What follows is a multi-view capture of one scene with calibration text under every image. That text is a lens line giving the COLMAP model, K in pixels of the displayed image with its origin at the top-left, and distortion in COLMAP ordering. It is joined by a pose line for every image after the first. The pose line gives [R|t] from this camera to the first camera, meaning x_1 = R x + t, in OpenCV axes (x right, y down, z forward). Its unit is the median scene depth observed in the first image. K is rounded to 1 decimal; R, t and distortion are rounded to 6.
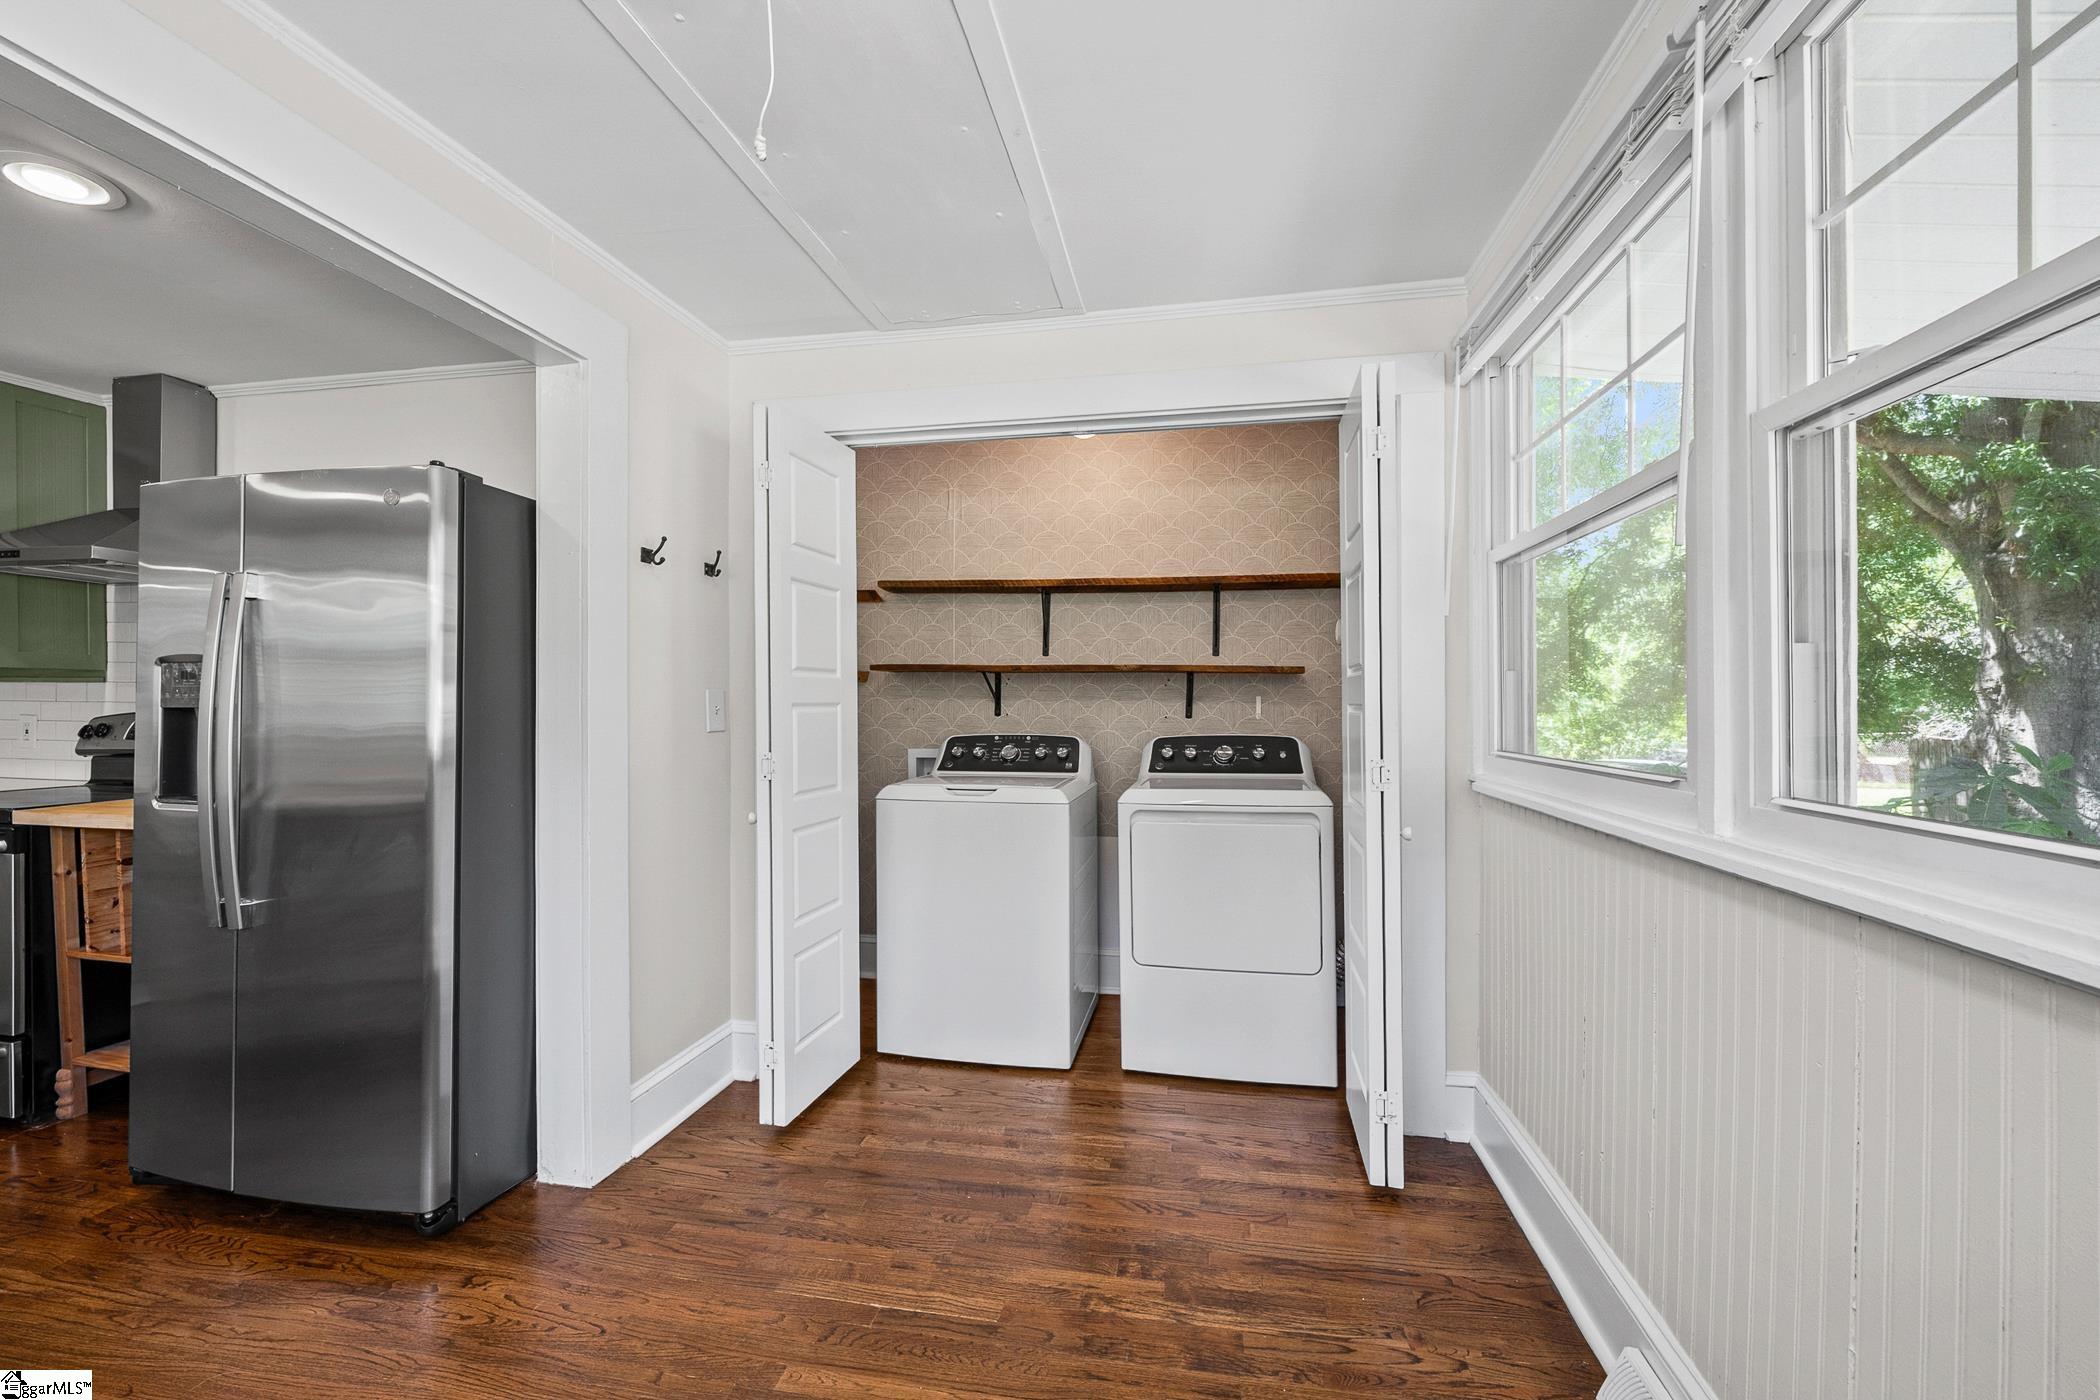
lens RADIAL K [[842.7, 0, 1044.7], [0, 842.7, 676.0], [0, 0, 1]] dist [-0.001935, -0.000187]
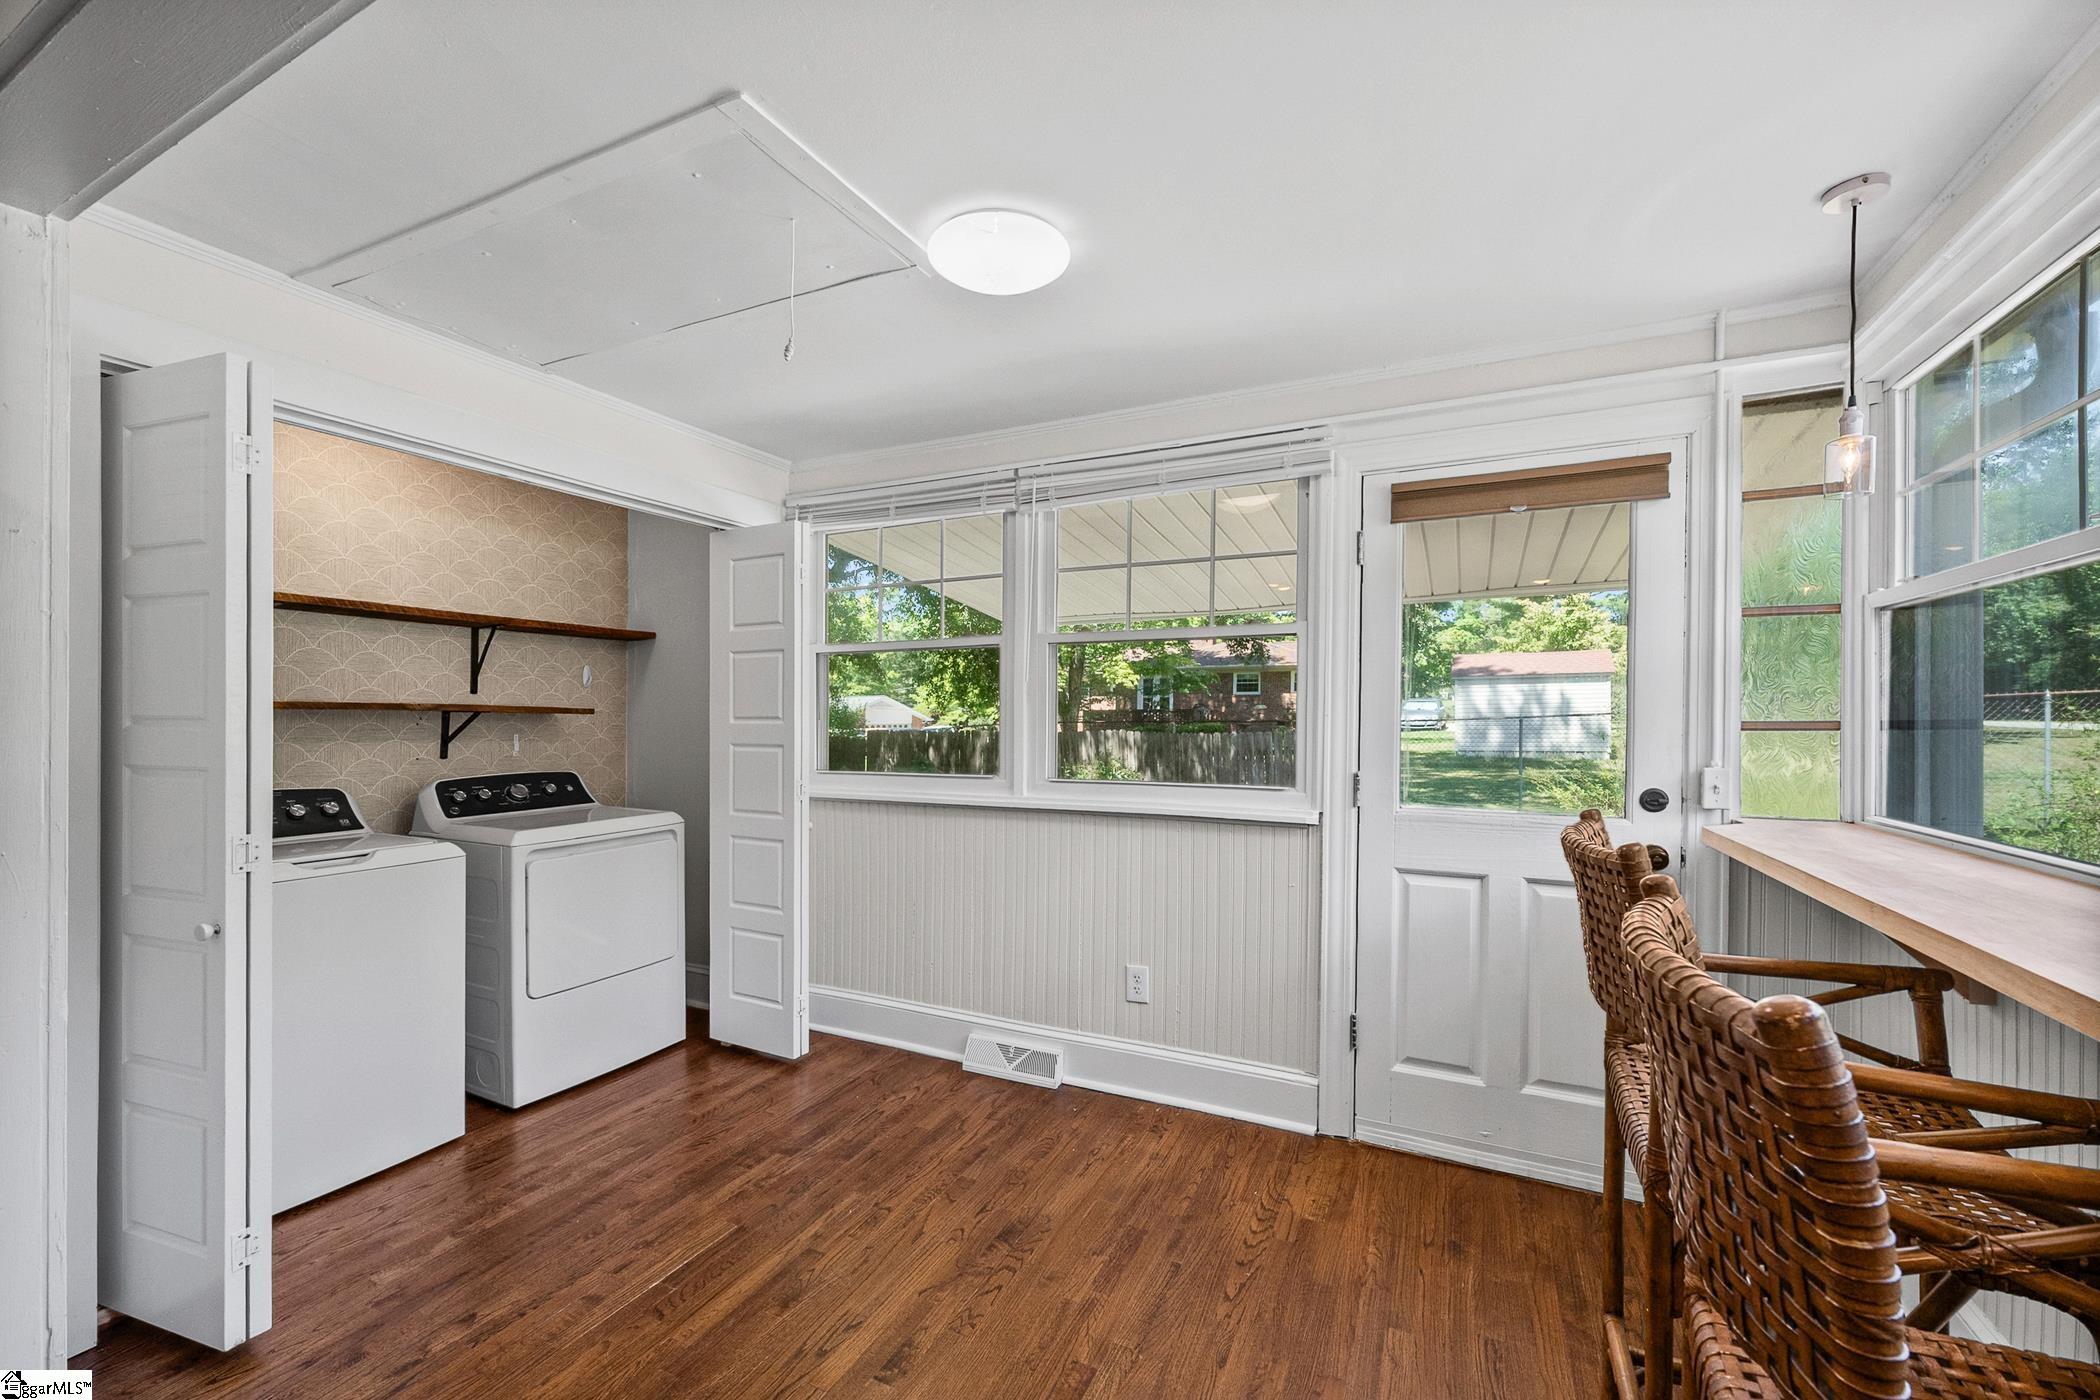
lens RADIAL K [[852.1, 0, 1043.2], [0, 852.1, 703.3], [0, 0, 1]] dist [0.000233, -0.000029]
pose [[0.268646, 0.020606, 0.963019, -0.615995], [-0.007543, 0.999785, -0.019289, 0.000132], [-0.963210, -0.002083, 0.268743, 0.109159]]
